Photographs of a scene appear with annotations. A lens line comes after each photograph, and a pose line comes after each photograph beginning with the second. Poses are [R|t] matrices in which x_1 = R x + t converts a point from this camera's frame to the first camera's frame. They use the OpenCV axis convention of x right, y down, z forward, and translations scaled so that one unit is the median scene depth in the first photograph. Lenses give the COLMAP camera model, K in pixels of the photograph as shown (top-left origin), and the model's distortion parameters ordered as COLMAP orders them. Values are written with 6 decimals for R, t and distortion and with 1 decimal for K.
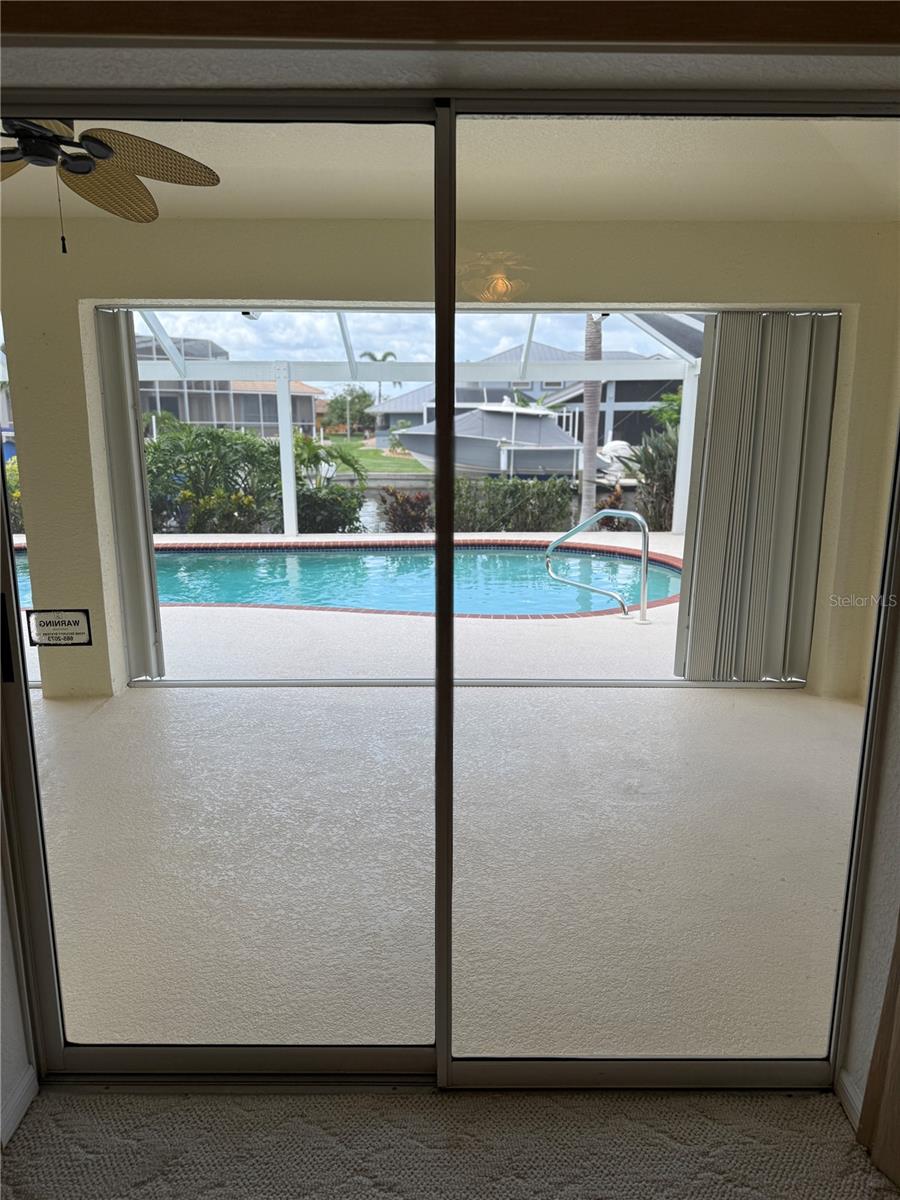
lens RADIAL K [[840.3, 0, 466.7], [0, 840.3, 621.7], [0, 0, 1]] dist [0.080556, -0.111065]
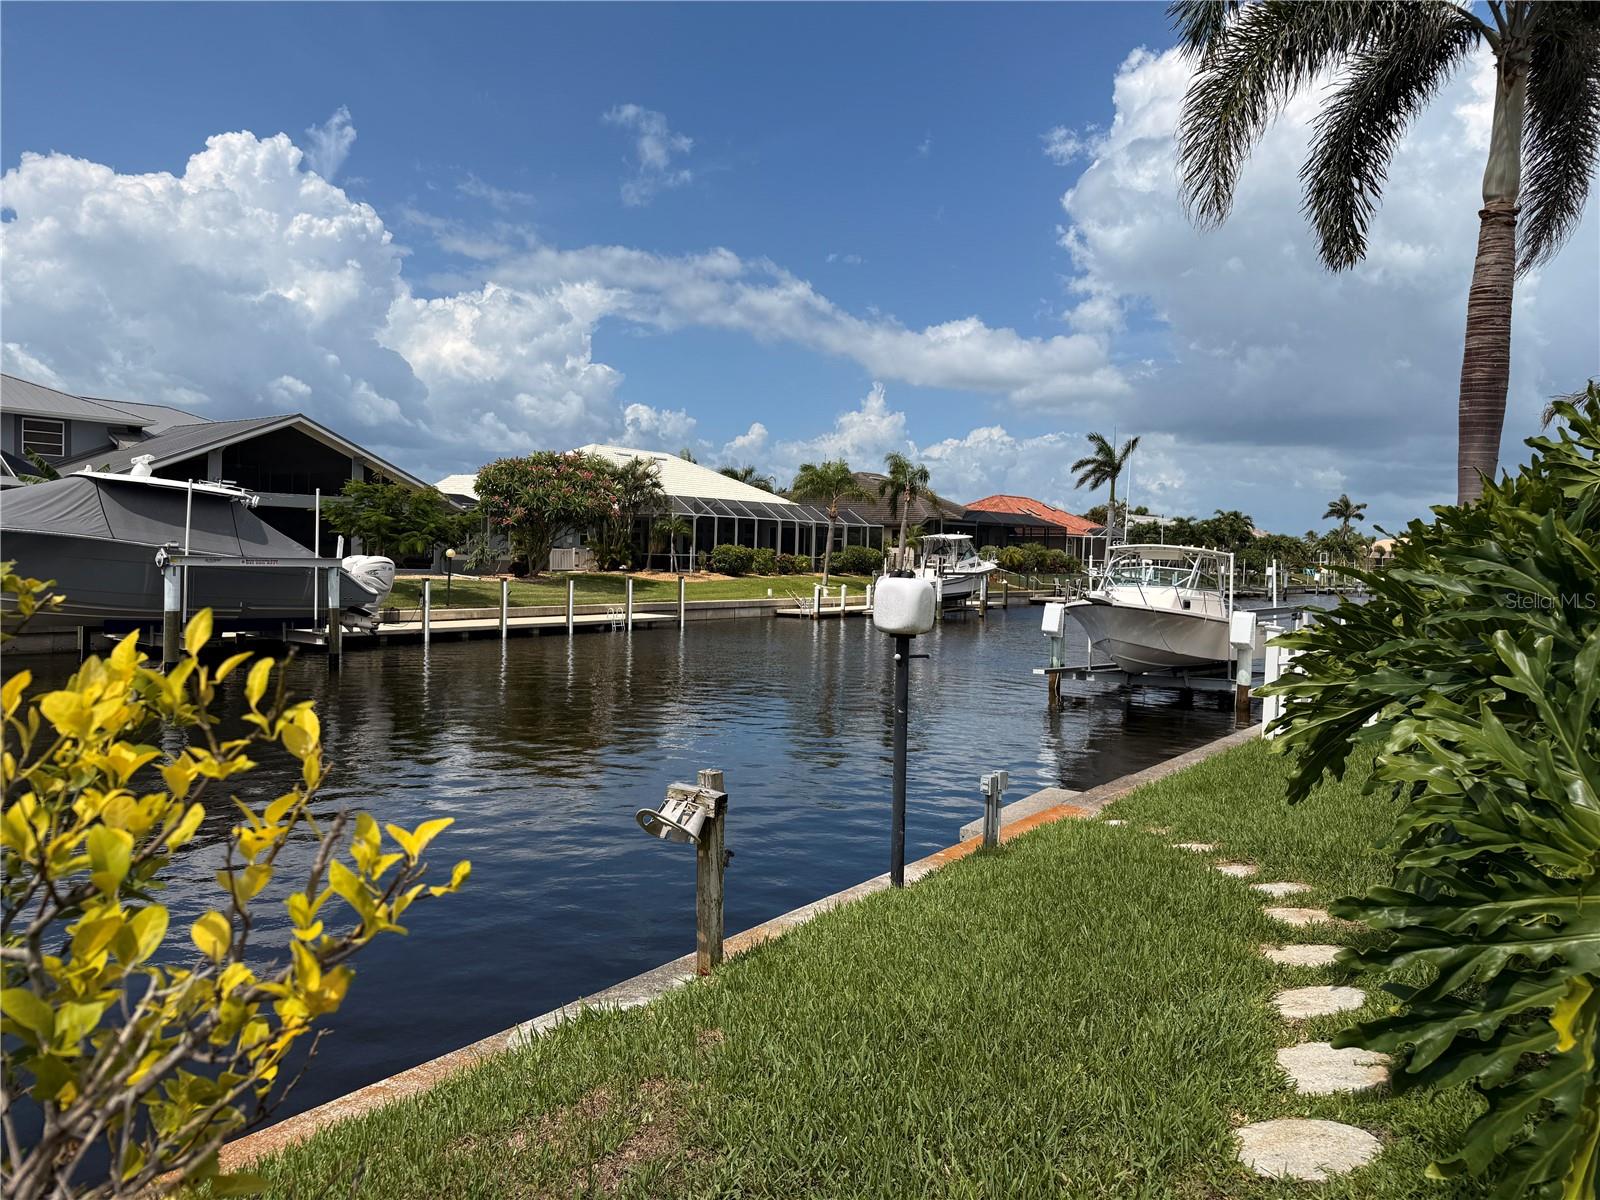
lens RADIAL K [[1120.4, 0, 798.6], [0, 1120.4, 559.2], [0, 0, 1]] dist [0.080556, -0.111065]
pose [[0.622705, 0.012365, 0.782359, -0.607246], [0.158967, 0.977023, -0.141969, -0.186190], [-0.766138, 0.212774, 0.606432, 1.011665]]
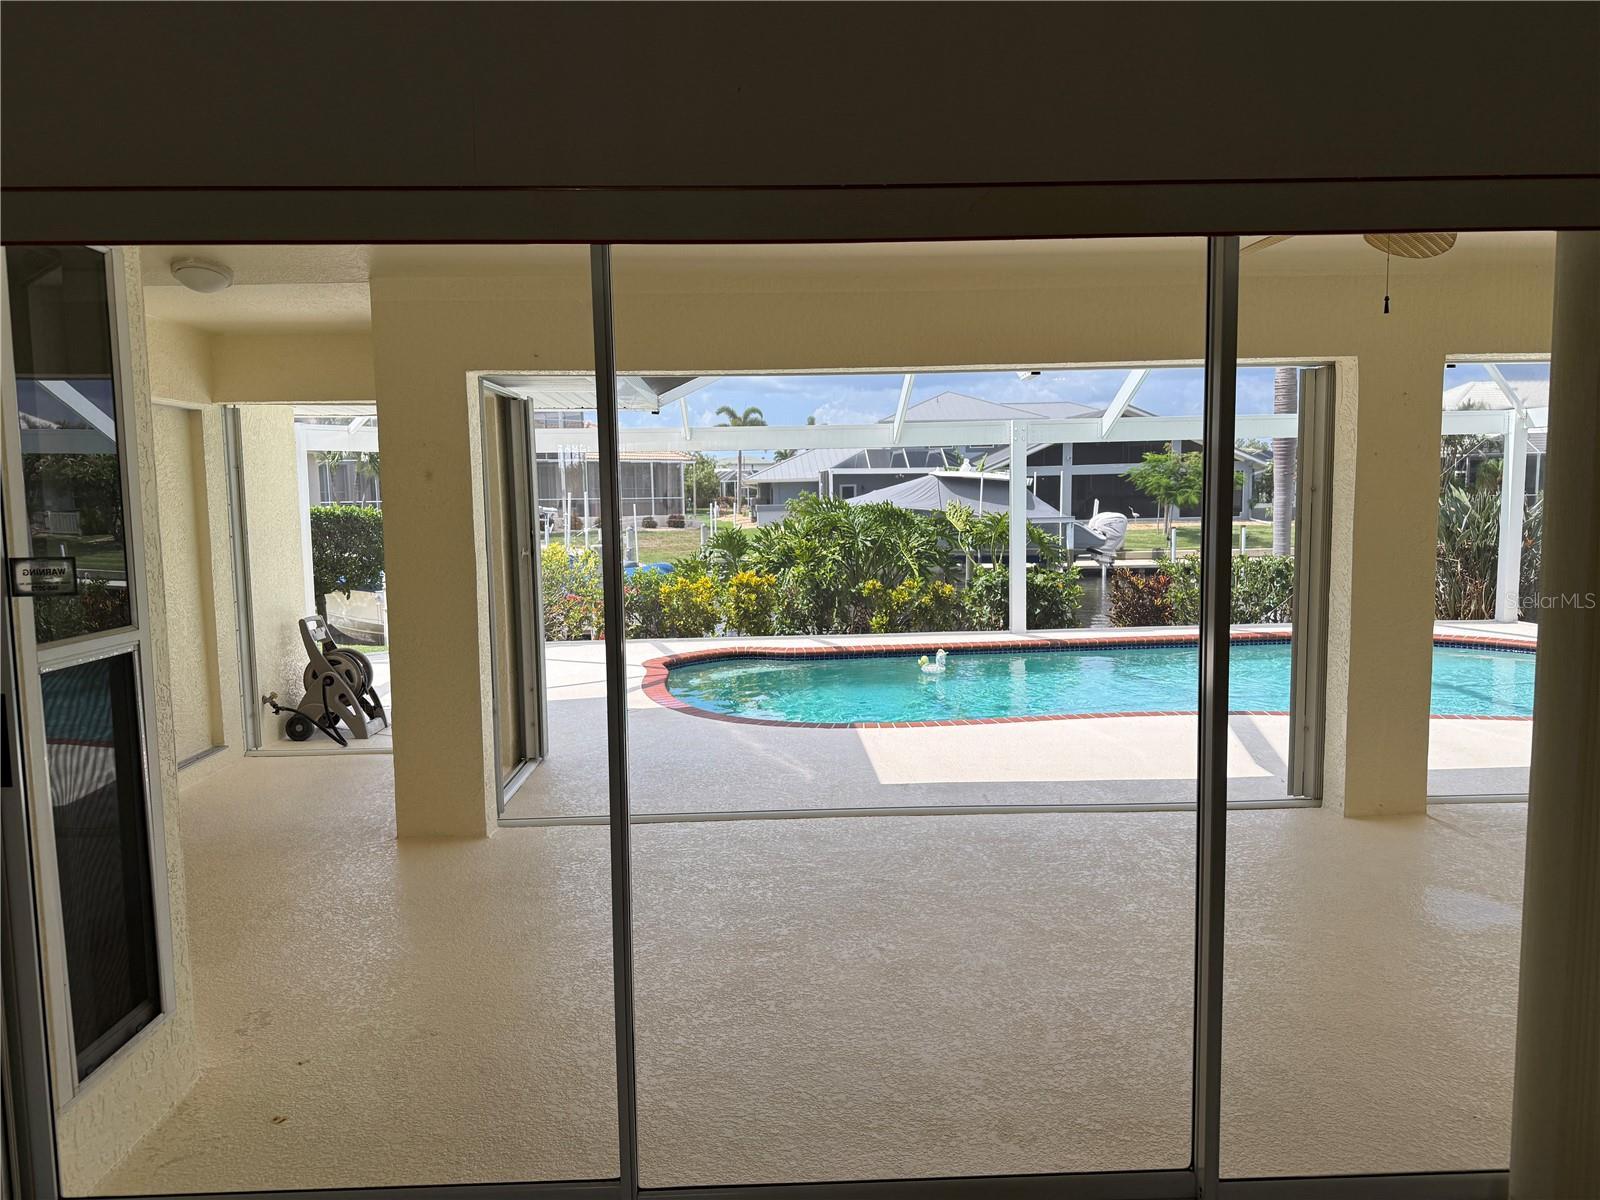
lens RADIAL K [[1122.7, 0, 800.0], [0, 1122.7, 600.0], [0, 0, 1]] dist [0.084391, -0.113632]
pose [[0.999633, -0.019092, 0.019206, -0.364043], [0.021535, 0.990429, -0.136335, 0.006372], [-0.016420, 0.136699, 0.990477, -0.043343]]
